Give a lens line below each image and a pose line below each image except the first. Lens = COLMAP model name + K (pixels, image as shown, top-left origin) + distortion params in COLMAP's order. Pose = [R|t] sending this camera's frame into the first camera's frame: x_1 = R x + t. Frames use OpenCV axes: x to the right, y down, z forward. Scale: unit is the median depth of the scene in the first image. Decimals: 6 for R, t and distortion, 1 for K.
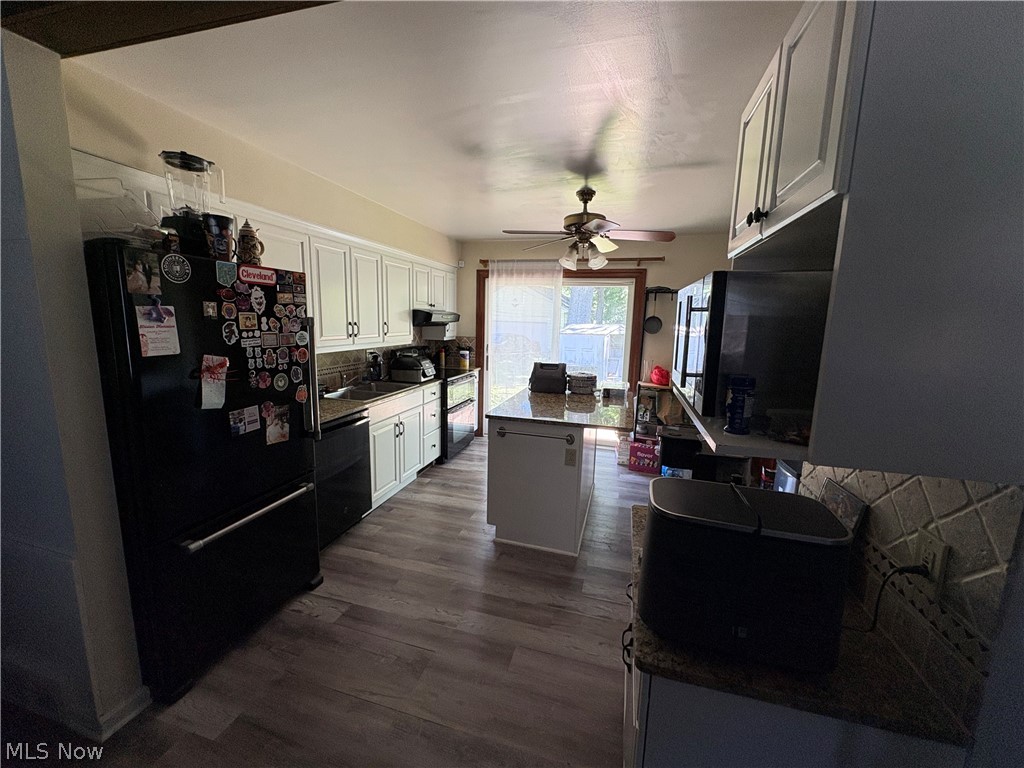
lens RADIAL K [[406.9, 0, 511.7], [0, 406.9, 380.1], [0, 0, 1]] dist [0.001075, -0.001454]
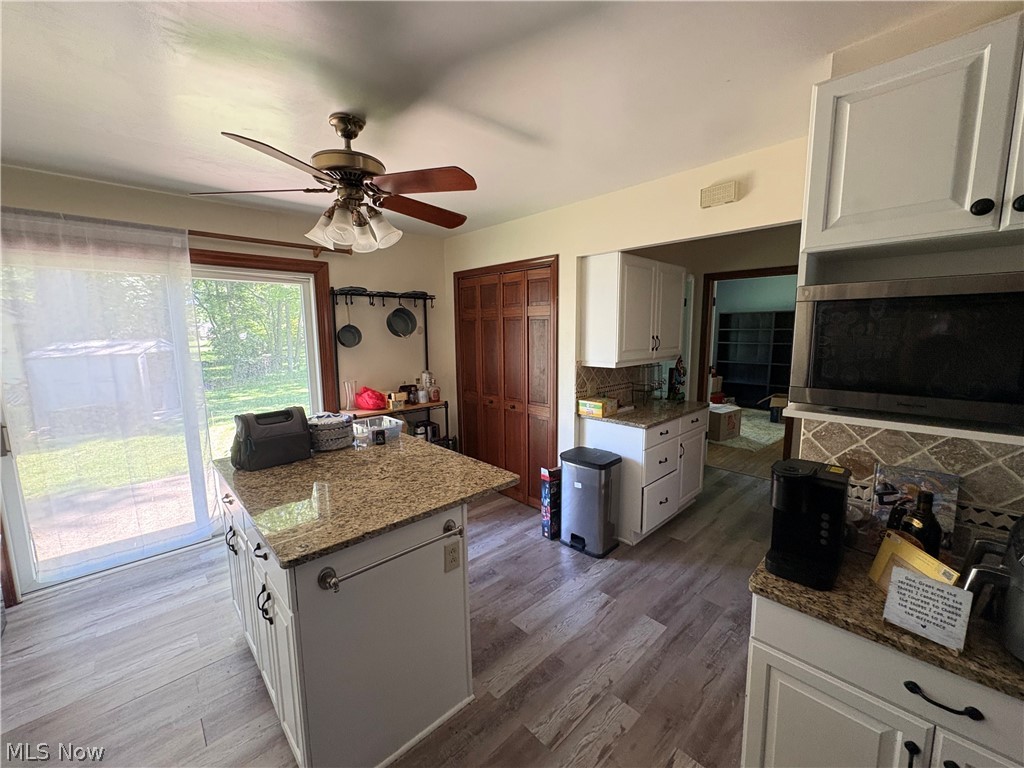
lens RADIAL K [[406.9, 0, 512.5], [0, 406.9, 382.6], [0, 0, 1]] dist [0.001075, -0.001454]
pose [[0.501437, -0.143526, 0.853206, -0.240472], [0.155229, 0.985067, 0.074478, -0.080354], [-0.851155, 0.095096, 0.516228, 0.479047]]
